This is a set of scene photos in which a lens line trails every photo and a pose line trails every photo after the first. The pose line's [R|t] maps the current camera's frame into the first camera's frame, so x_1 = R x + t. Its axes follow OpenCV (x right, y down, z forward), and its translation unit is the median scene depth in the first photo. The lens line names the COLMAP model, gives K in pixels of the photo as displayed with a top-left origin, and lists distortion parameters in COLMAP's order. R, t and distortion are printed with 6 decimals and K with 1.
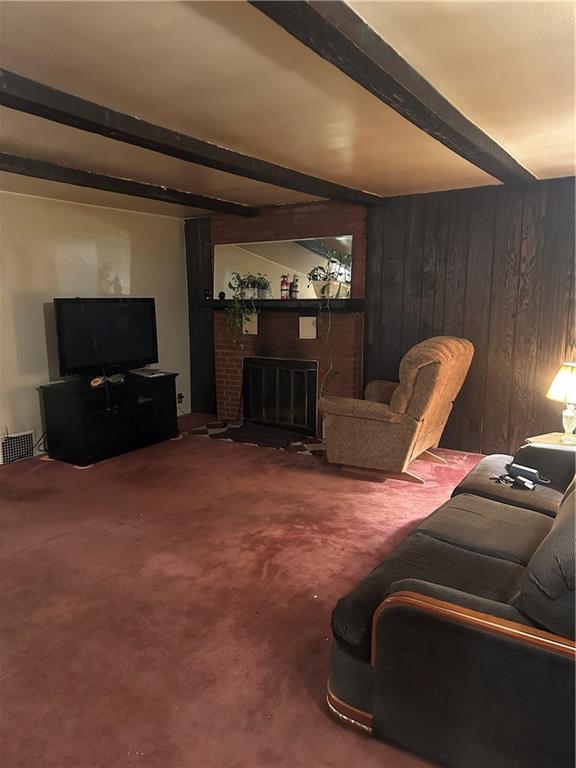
lens RADIAL K [[538.7, 0, 288.0], [0, 538.7, 384.0], [0, 0, 1]] dist [0.104256, -0.163331]
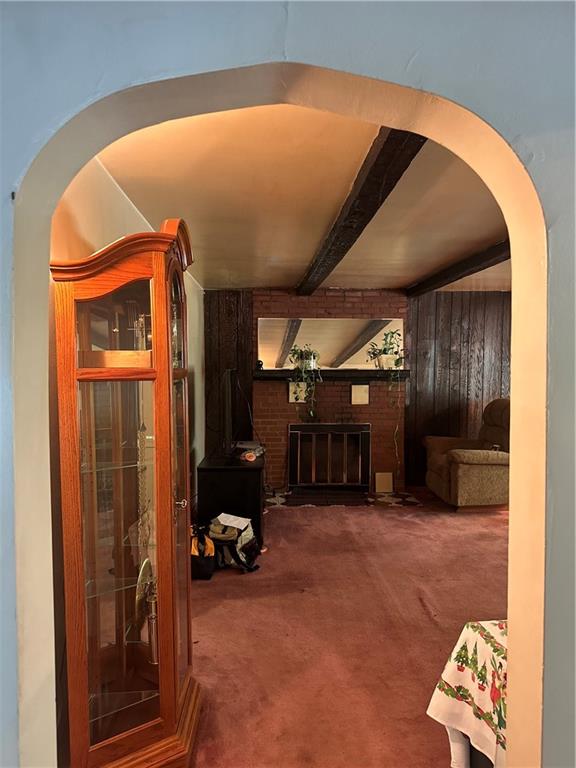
lens RADIAL K [[538.7, 0, 288.0], [0, 538.7, 384.0], [0, 0, 1]] dist [0.104256, -0.163331]
pose [[0.817233, -0.011950, 0.576183, -0.739653], [0.084238, 0.991524, -0.098915, -0.027257], [-0.570118, 0.129373, 0.811313, 0.164611]]
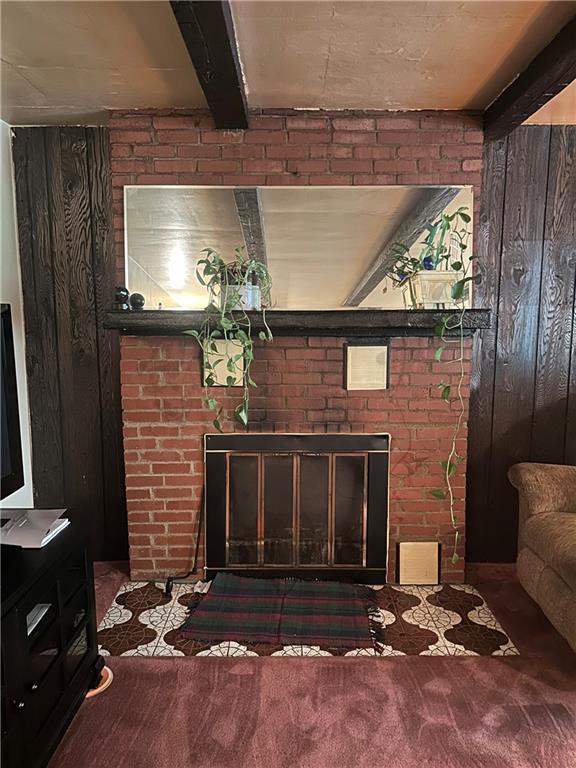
lens RADIAL K [[538.7, 0, 288.0], [0, 538.7, 384.0], [0, 0, 1]] dist [0.104256, -0.163331]
pose [[0.847778, -0.060768, 0.526858, -0.286297], [0.079387, 0.996762, -0.012775, -0.089208], [-0.524376, 0.052656, 0.849857, 0.618409]]
